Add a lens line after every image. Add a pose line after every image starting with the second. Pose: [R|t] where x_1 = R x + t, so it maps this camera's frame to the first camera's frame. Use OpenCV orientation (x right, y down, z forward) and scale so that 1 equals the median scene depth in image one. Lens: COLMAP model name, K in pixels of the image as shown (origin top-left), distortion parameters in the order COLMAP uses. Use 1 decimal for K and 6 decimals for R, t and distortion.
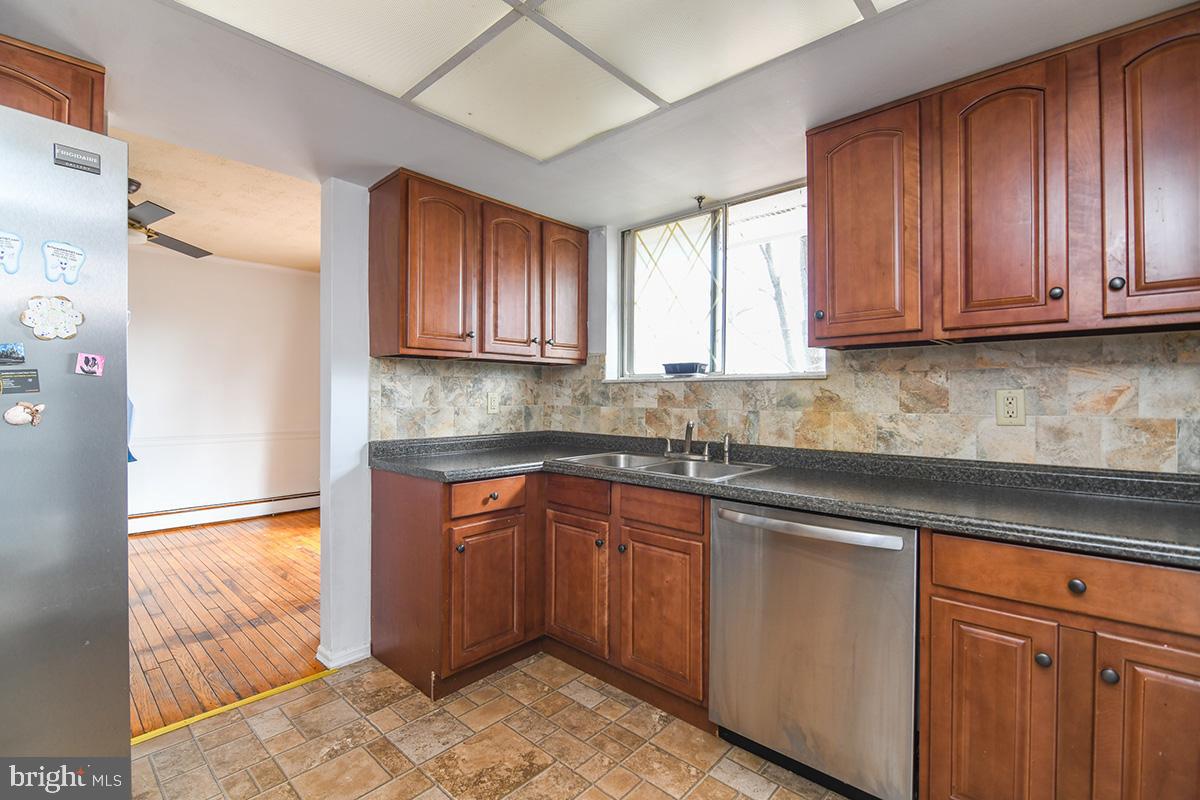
lens RADIAL K [[527.5, 0, 598.2], [0, 527.5, 418.6], [0, 0, 1]] dist [0.002326, -0.004749]
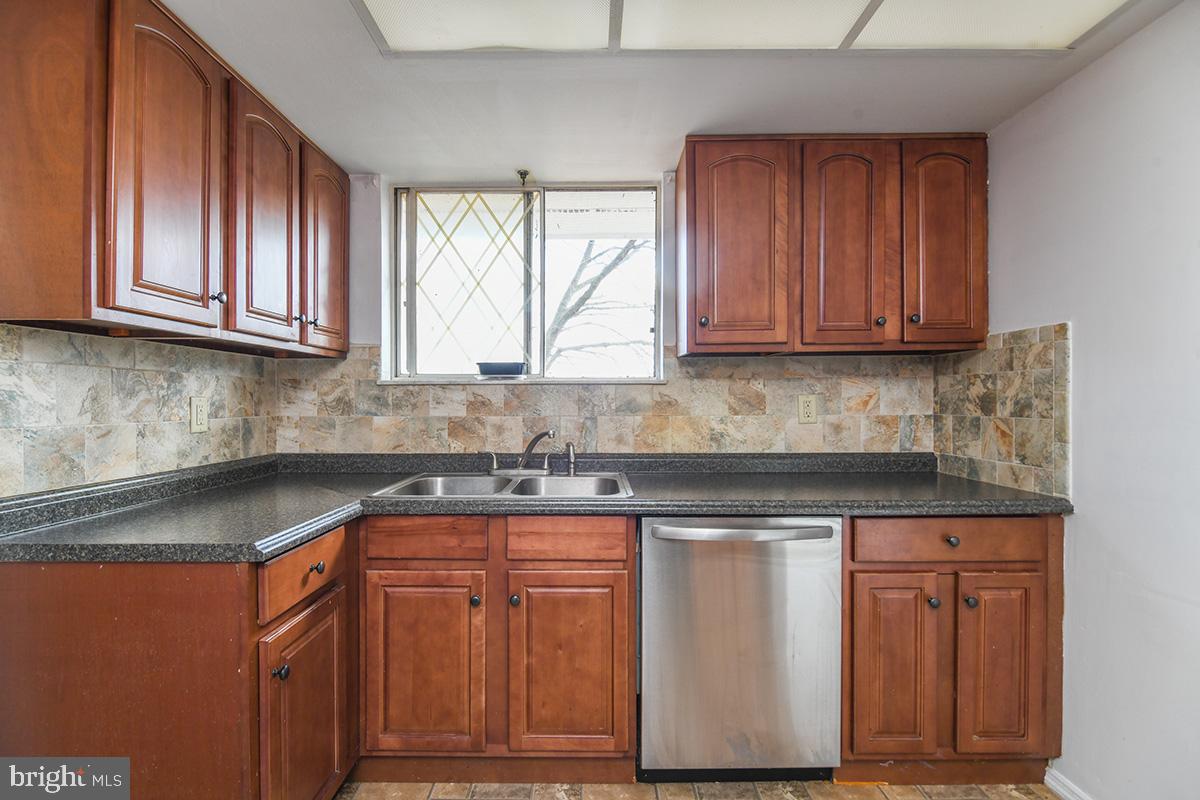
lens RADIAL K [[527.5, 0, 598.2], [0, 527.5, 418.6], [0, 0, 1]] dist [0.002326, -0.004749]
pose [[0.742315, -0.027421, 0.669490, -0.310873], [0.033344, 0.999436, 0.003964, -0.014373], [-0.669221, 0.019380, 0.742811, 0.284964]]
